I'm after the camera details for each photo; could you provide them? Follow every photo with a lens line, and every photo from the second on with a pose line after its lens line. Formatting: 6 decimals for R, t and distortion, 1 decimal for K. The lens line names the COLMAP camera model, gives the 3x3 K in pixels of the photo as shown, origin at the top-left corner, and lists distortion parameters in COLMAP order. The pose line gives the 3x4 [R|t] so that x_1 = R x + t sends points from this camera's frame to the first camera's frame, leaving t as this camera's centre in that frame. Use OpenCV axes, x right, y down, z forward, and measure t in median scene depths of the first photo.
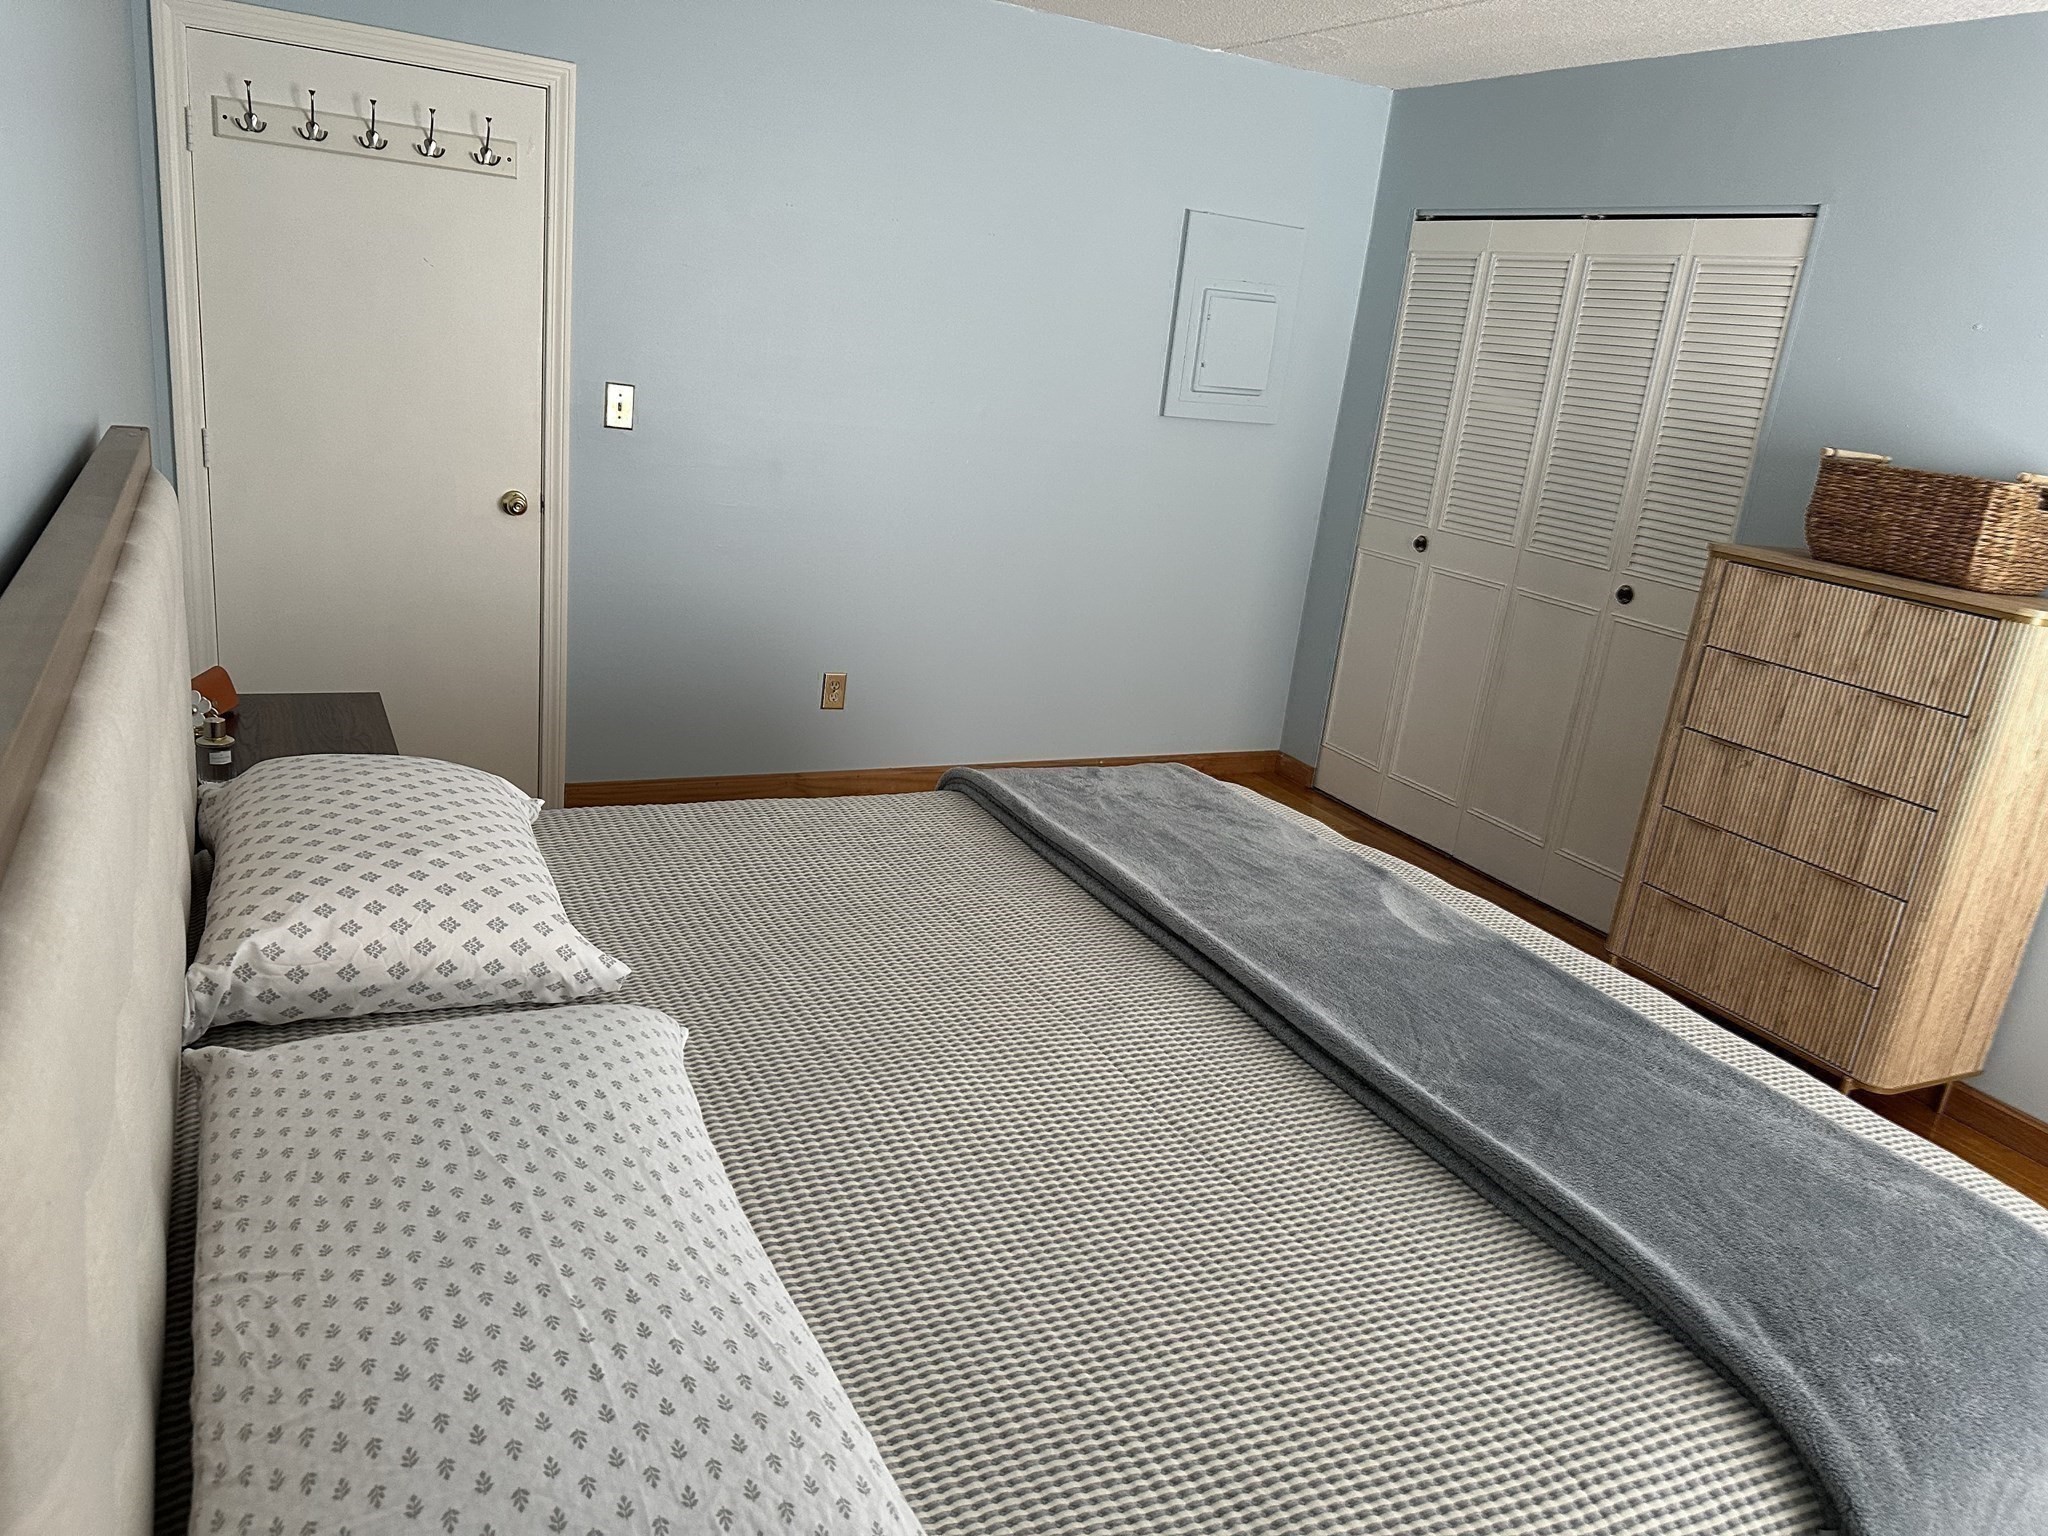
lens RADIAL K [[1431.1, 0, 1027.8], [0, 1431.1, 772.7], [0, 0, 1]] dist [0.100396, -0.145687]
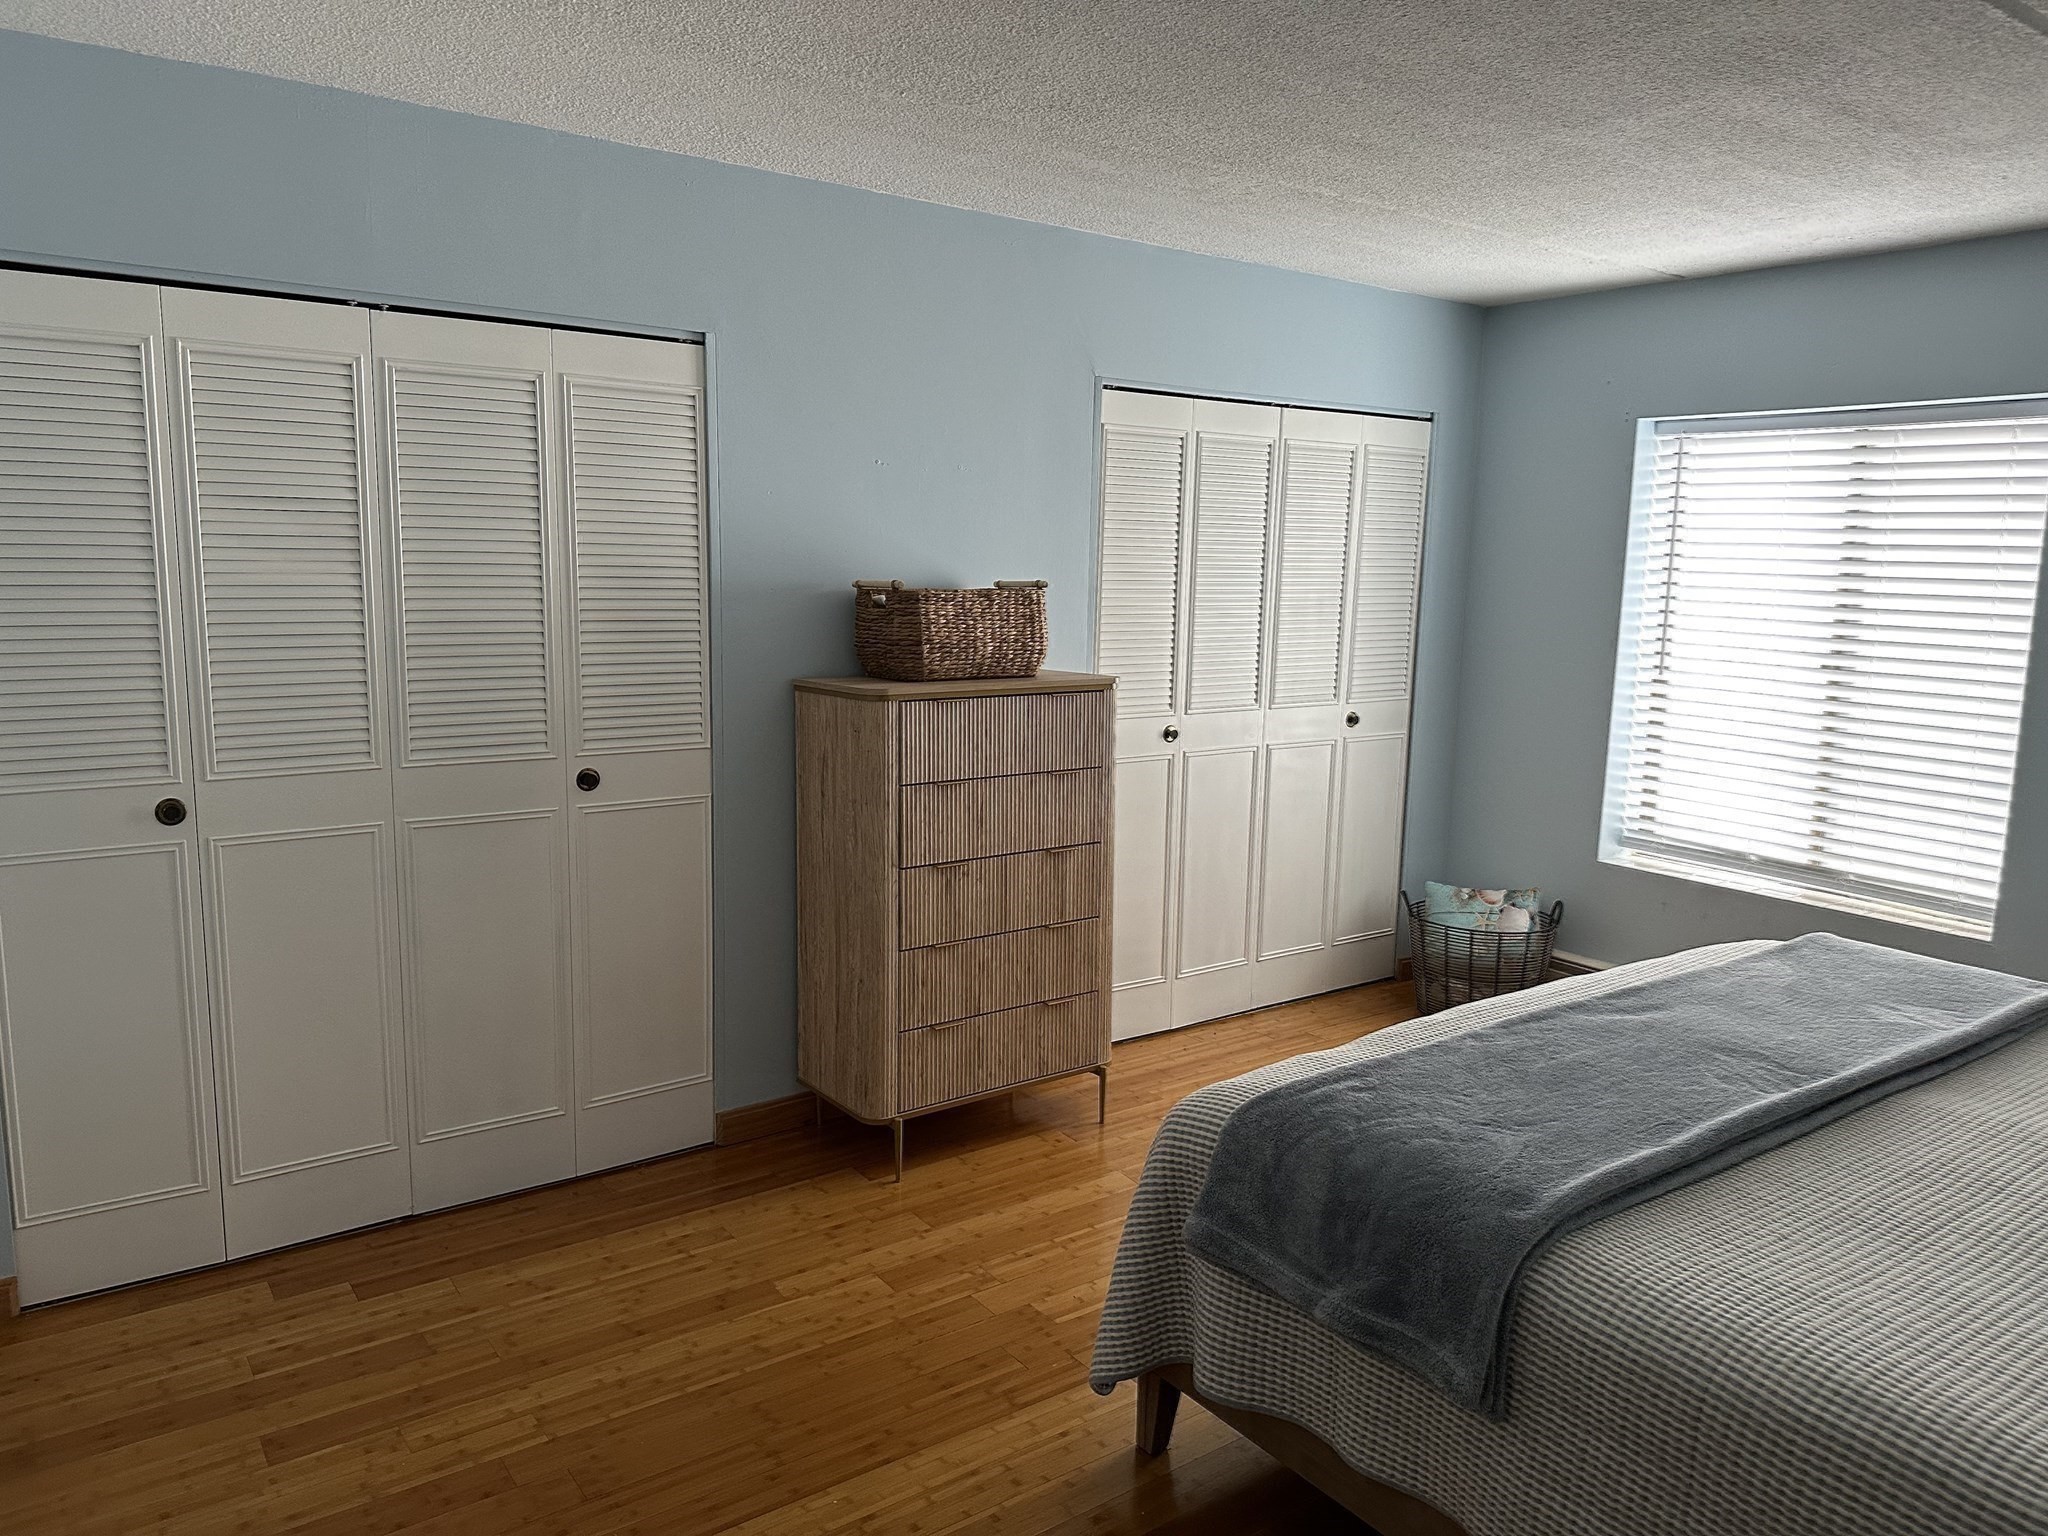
lens RADIAL K [[1431.1, 0, 1027.8], [0, 1431.1, 772.7], [0, 0, 1]] dist [0.100396, -0.145687]
pose [[-0.158322, -0.266234, 0.950817, -0.496912], [0.250411, 0.920654, 0.299484, -0.380869], [-0.955107, 0.285509, -0.079092, 1.020815]]
